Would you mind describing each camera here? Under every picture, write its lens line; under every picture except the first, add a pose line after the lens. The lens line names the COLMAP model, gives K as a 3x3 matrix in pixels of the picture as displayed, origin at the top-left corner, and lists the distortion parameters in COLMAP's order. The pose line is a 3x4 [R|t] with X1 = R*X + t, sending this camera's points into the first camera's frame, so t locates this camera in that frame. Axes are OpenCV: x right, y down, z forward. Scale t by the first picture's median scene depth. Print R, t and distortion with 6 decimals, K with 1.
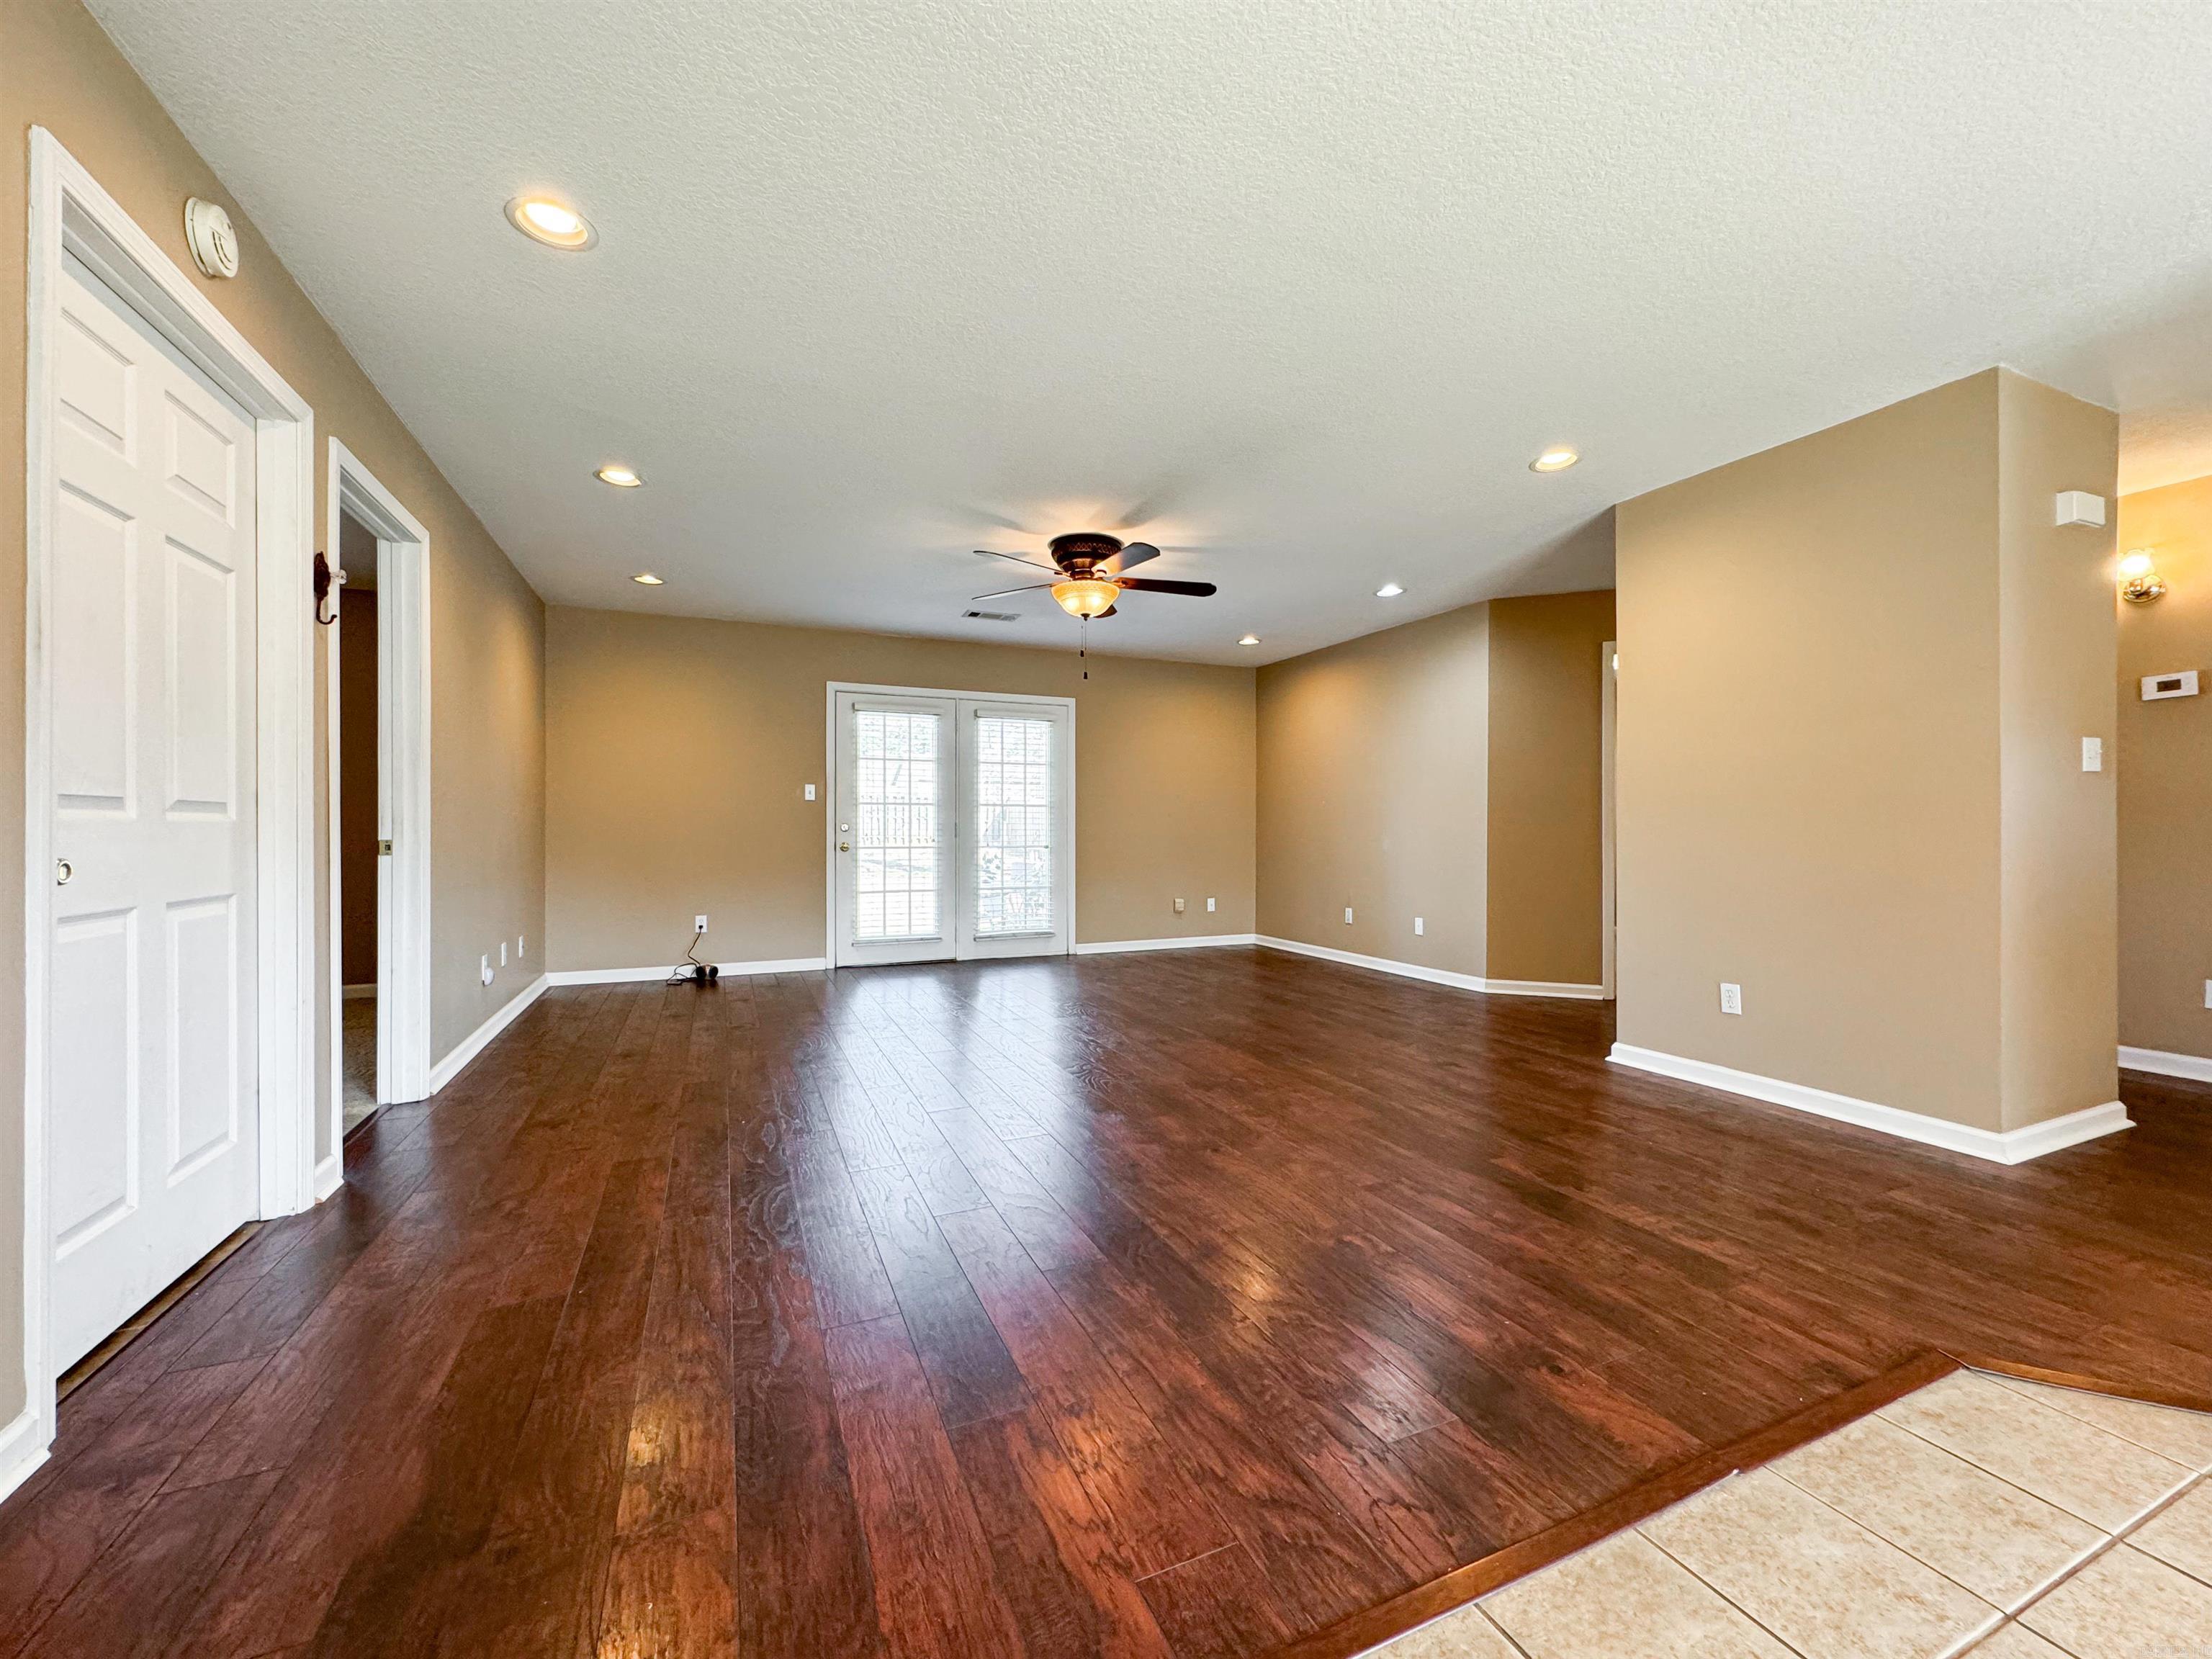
lens RADIAL K [[879.6, 0, 1113.2], [0, 879.6, 832.4], [0, 0, 1]] dist [-0.002077, 0.000117]
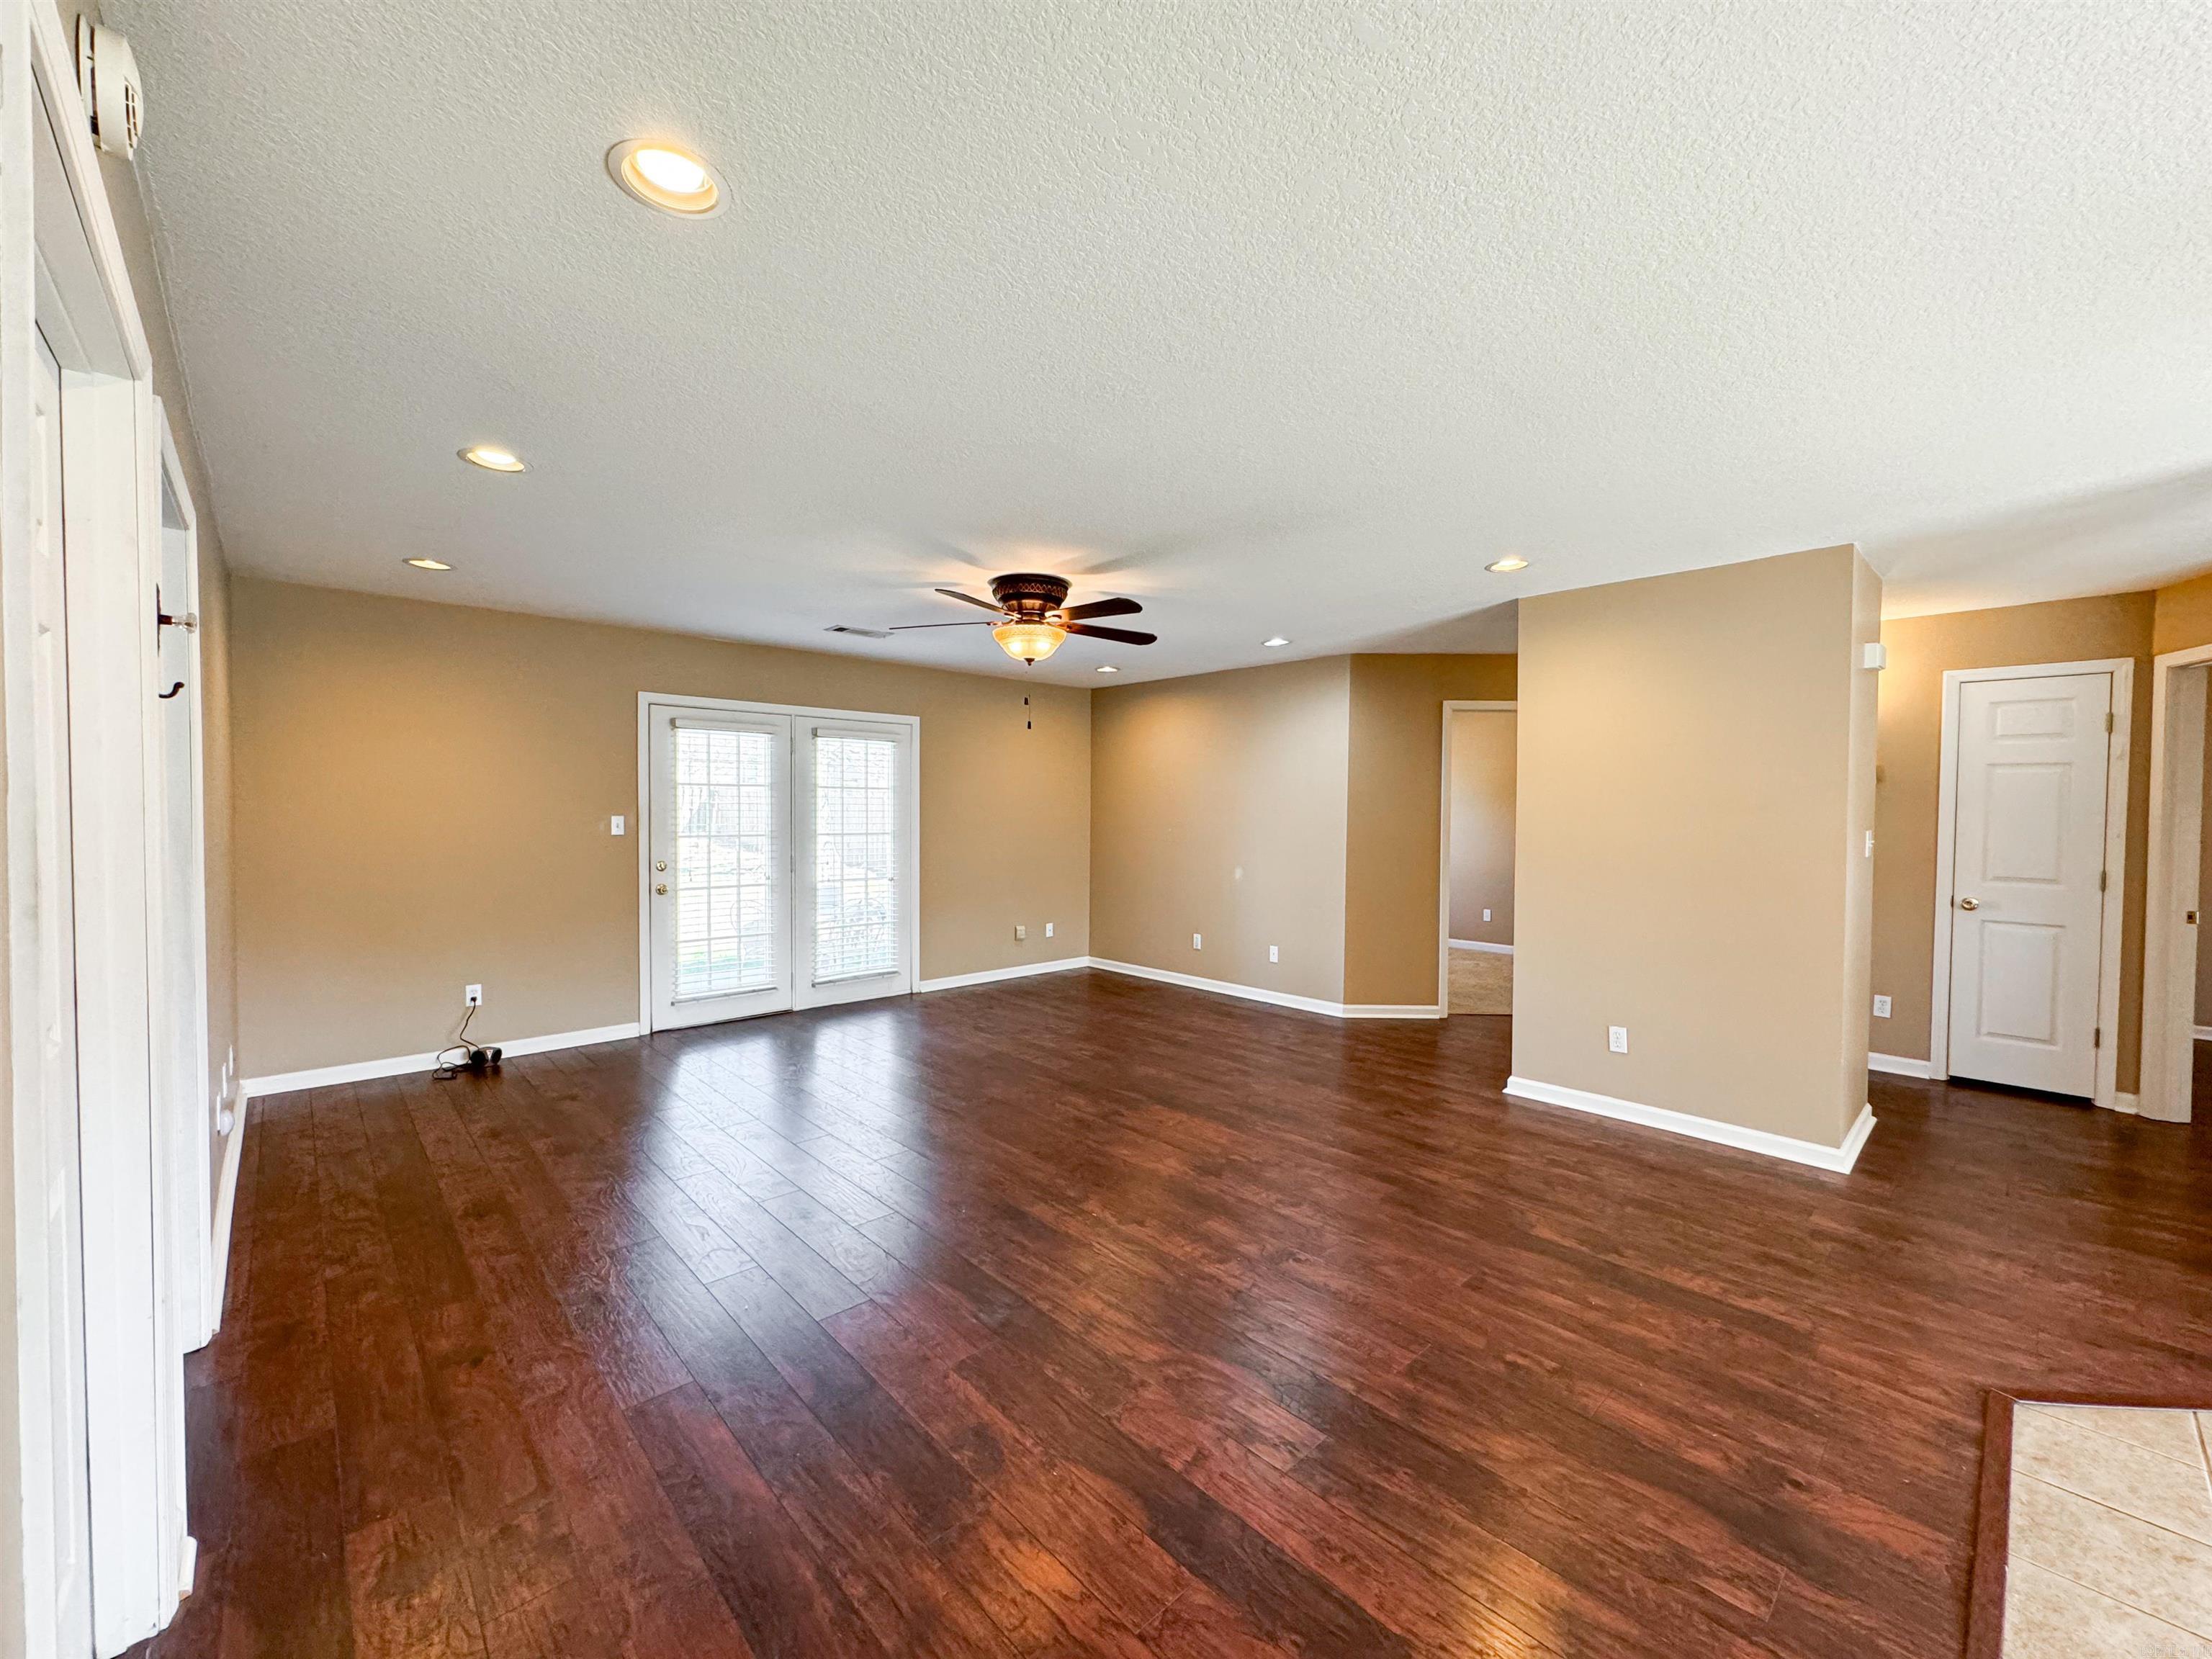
lens RADIAL K [[879.6, 0, 1112.4], [0, 879.6, 828.4], [0, 0, 1]] dist [-0.002077, 0.000117]
pose [[0.944632, -0.000163, 0.328131, -0.224730], [-0.006184, 0.999813, 0.018300, -0.077139], [-0.328073, -0.019316, 0.944455, 0.083358]]
